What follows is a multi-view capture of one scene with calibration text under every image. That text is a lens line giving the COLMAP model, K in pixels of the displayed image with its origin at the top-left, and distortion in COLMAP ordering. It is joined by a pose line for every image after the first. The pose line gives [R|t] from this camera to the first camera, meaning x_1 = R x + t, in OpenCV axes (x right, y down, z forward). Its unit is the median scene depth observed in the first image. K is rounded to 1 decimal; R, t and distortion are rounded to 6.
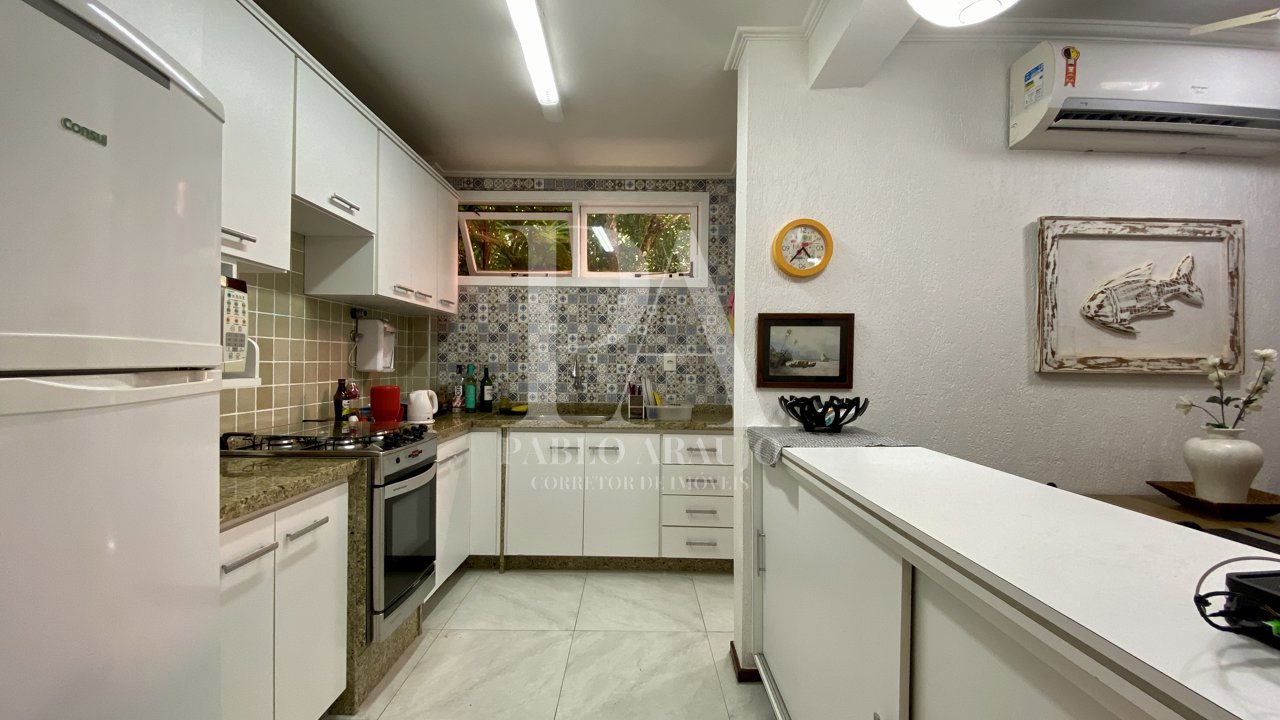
lens RADIAL K [[514.8, 0, 628.8], [0, 514.8, 361.1], [0, 0, 1]] dist [0.012217, -0.015526]
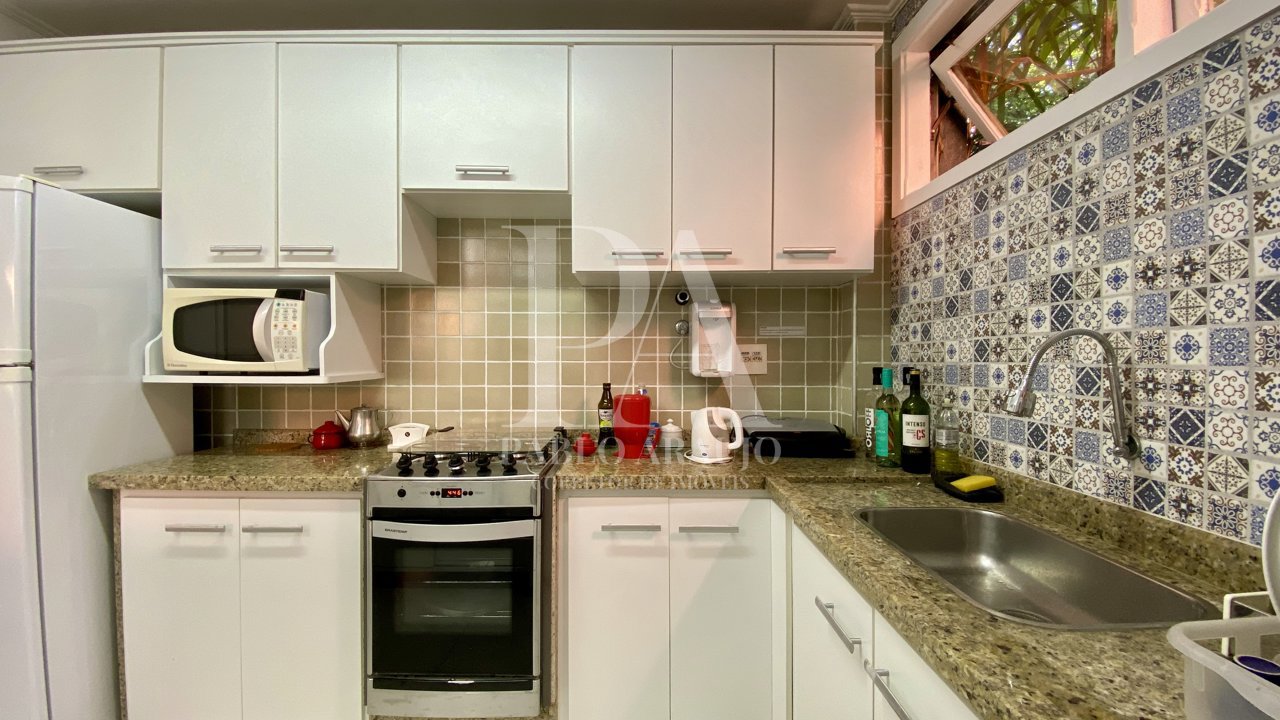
lens RADIAL K [[514.8, 0, 635.0], [0, 514.8, 358.2], [0, 0, 1]] dist [0.012217, -0.015526]
pose [[0.020941, -0.009114, -0.999739, 0.298427], [0.001325, 0.999958, -0.009088, 0.004030], [0.999780, -0.001135, 0.020952, 1.283180]]
